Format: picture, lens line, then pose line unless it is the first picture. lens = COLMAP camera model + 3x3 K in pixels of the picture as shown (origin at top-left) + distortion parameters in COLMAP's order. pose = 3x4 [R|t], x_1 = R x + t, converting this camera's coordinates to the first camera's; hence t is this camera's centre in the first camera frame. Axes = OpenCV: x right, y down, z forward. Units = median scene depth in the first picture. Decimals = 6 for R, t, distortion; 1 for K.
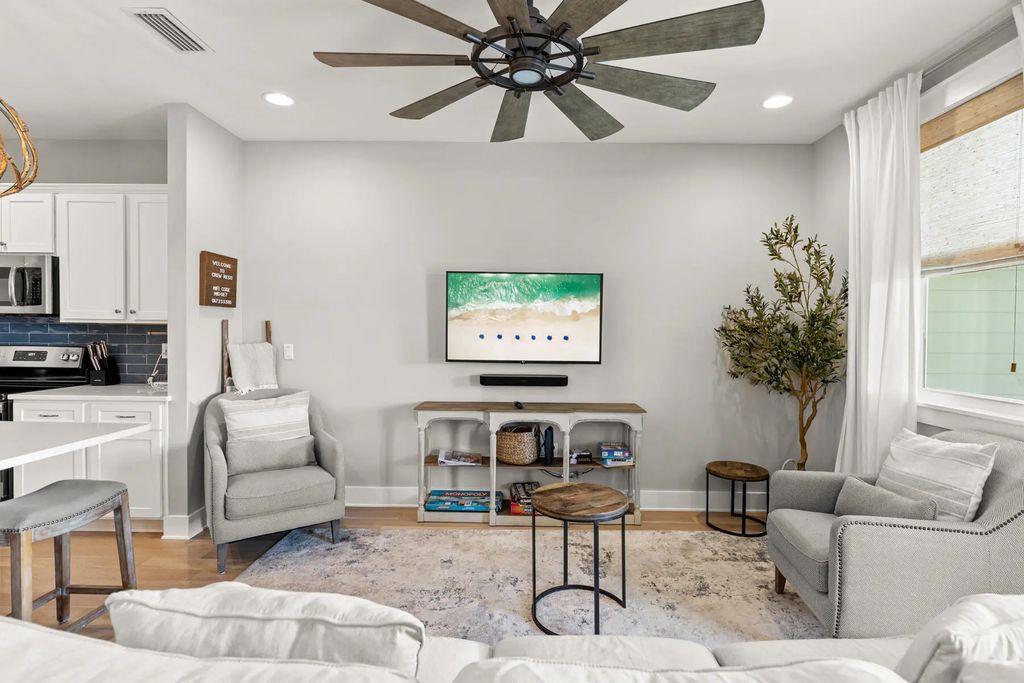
lens RADIAL K [[490.3, 0, 517.2], [0, 490.3, 338.1], [0, 0, 1]] dist [-0.005065, 0.002349]
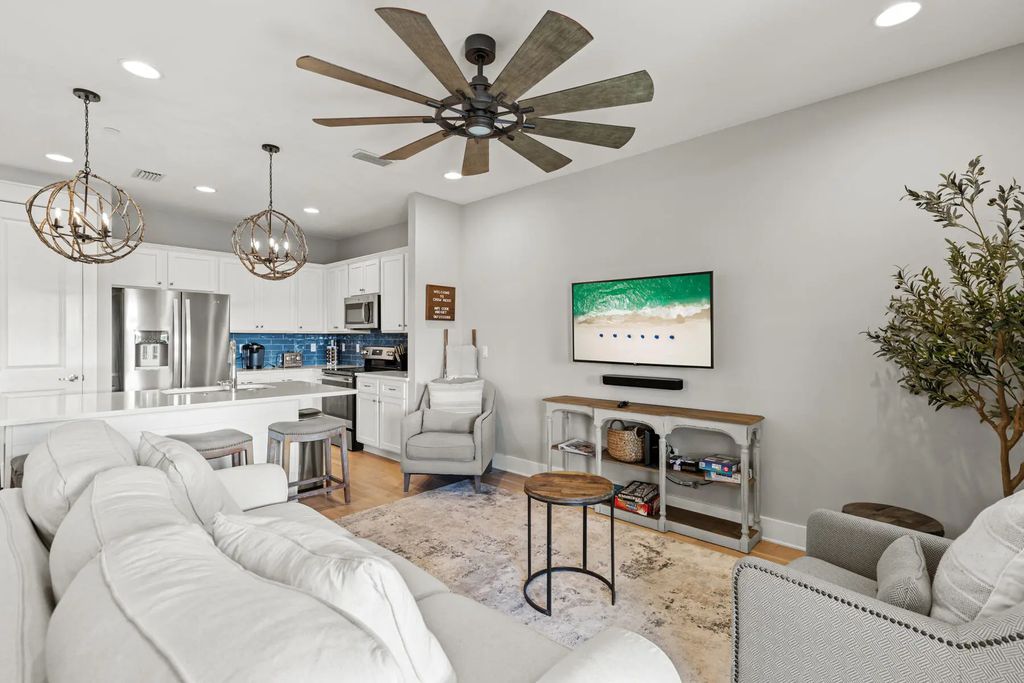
lens RADIAL K [[460.8, 0, 510.1], [0, 460.8, 337.3], [0, 0, 1]] dist [0.005650, -0.001156]
pose [[0.747131, -0.009277, -0.664612, 0.480986], [-0.004772, 0.999802, -0.019321, 0.013056], [0.664659, 0.017607, 0.746939, 0.094665]]
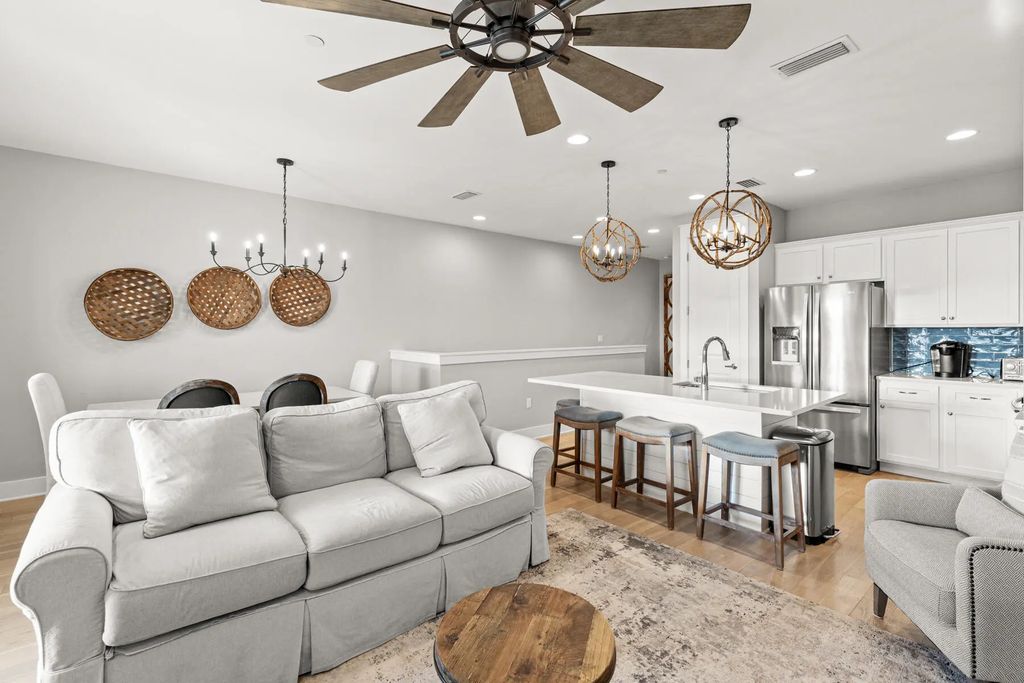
lens RADIAL K [[460.8, 0, 513.1], [0, 460.8, 329.4], [0, 0, 1]] dist [0.005650, -0.001156]
pose [[-0.748609, -0.010768, -0.662924, 0.325870], [-0.016420, 0.999863, 0.002302, -0.010225], [0.662808, 0.012608, -0.748683, 0.924784]]
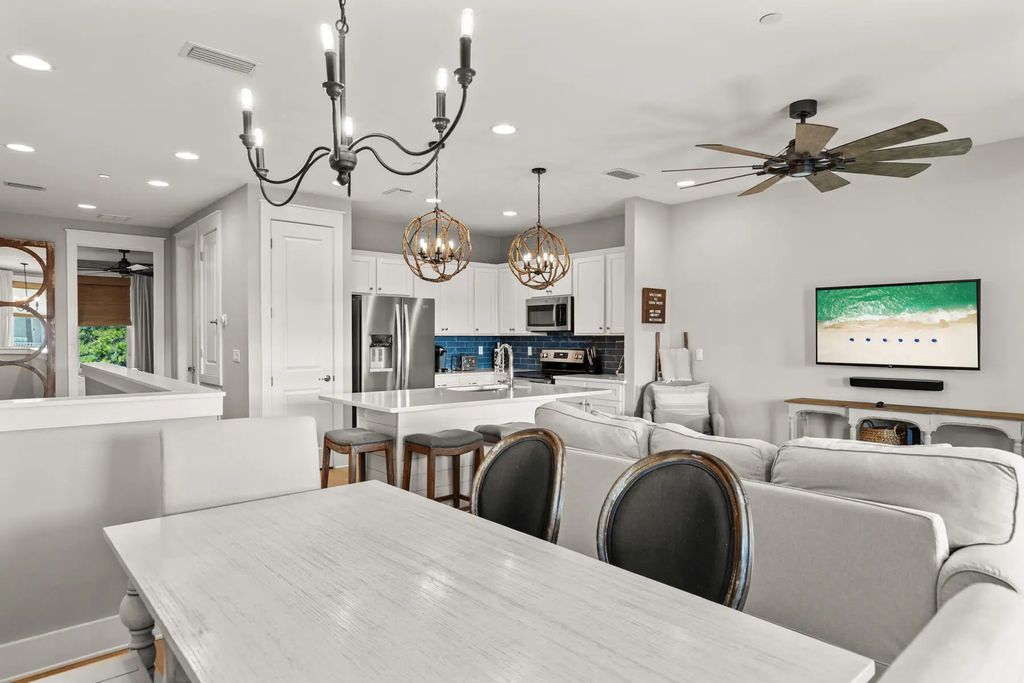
lens RADIAL K [[592.7, 0, 511.0], [0, 592.7, 343.8], [0, 0, 1]] dist [-0.005048, 0.000506]
pose [[0.662418, -0.002629, -0.749130, 0.453053], [-0.005511, 0.999950, -0.008382, 0.014966], [0.749114, 0.009681, 0.662370, -0.517968]]
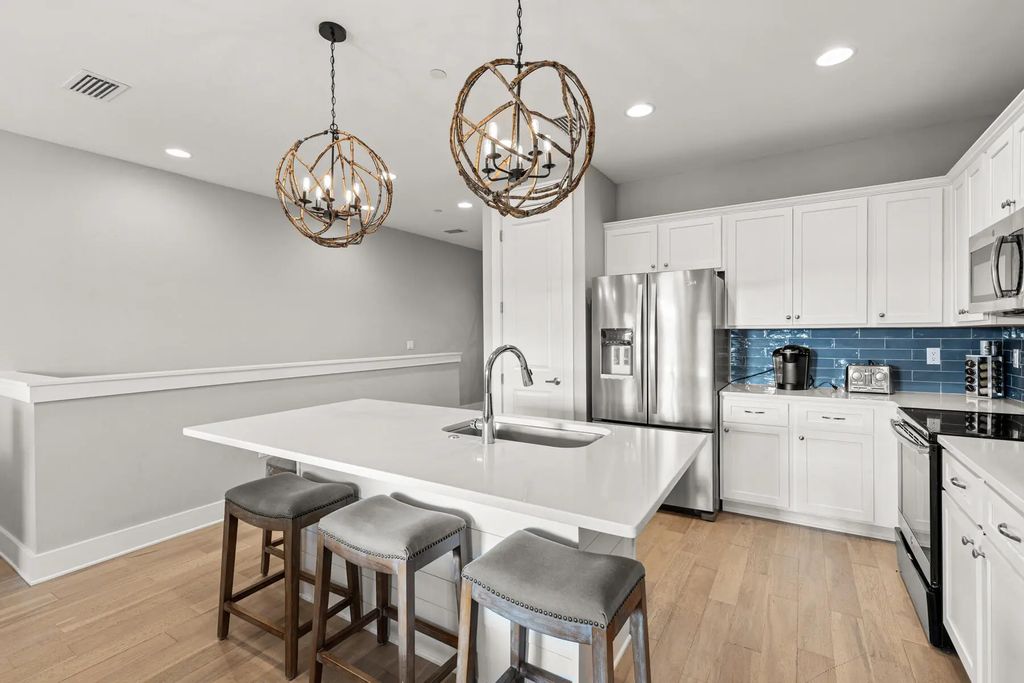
lens RADIAL K [[460.8, 0, 511.7], [0, 460.8, 335.8], [0, 0, 1]] dist [0.005650, -0.001156]
pose [[-0.508002, -0.001969, -0.861354, -0.201627], [-0.010967, 0.999931, 0.004182, -0.013533], [0.861286, 0.011571, -0.507989, 0.749880]]
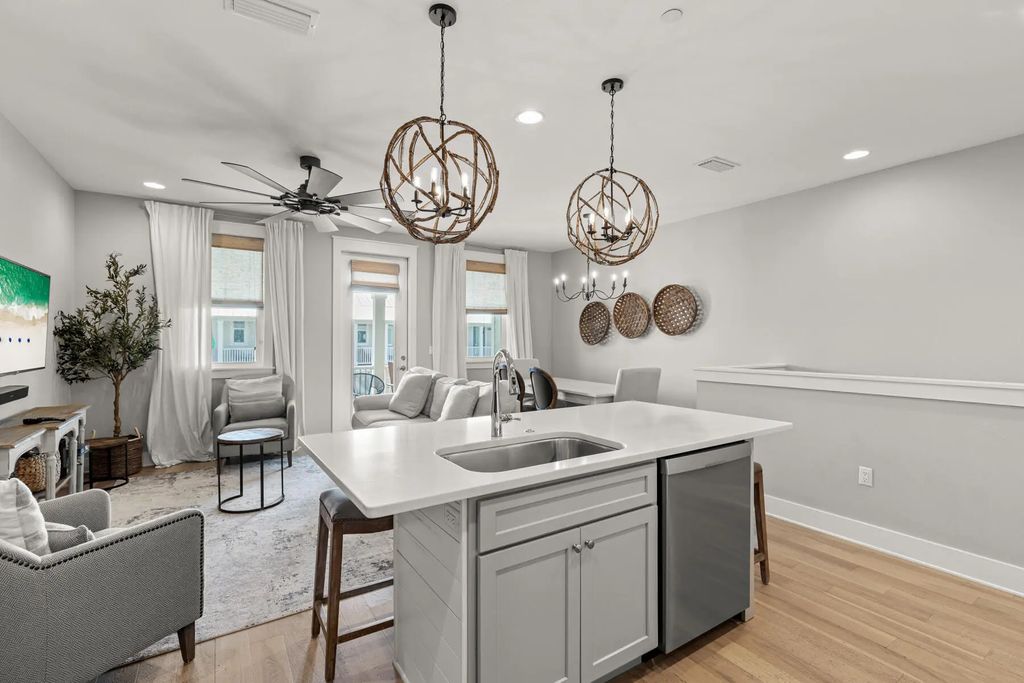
lens RADIAL K [[460.8, 0, 520.5], [0, 460.8, 334.1], [0, 0, 1]] dist [0.005650, -0.001156]
pose [[-0.573768, -0.001670, 0.819016, -1.166981], [0.003349, 0.999985, 0.004385, -0.020223], [-0.819011, 0.005259, -0.573754, 0.777102]]
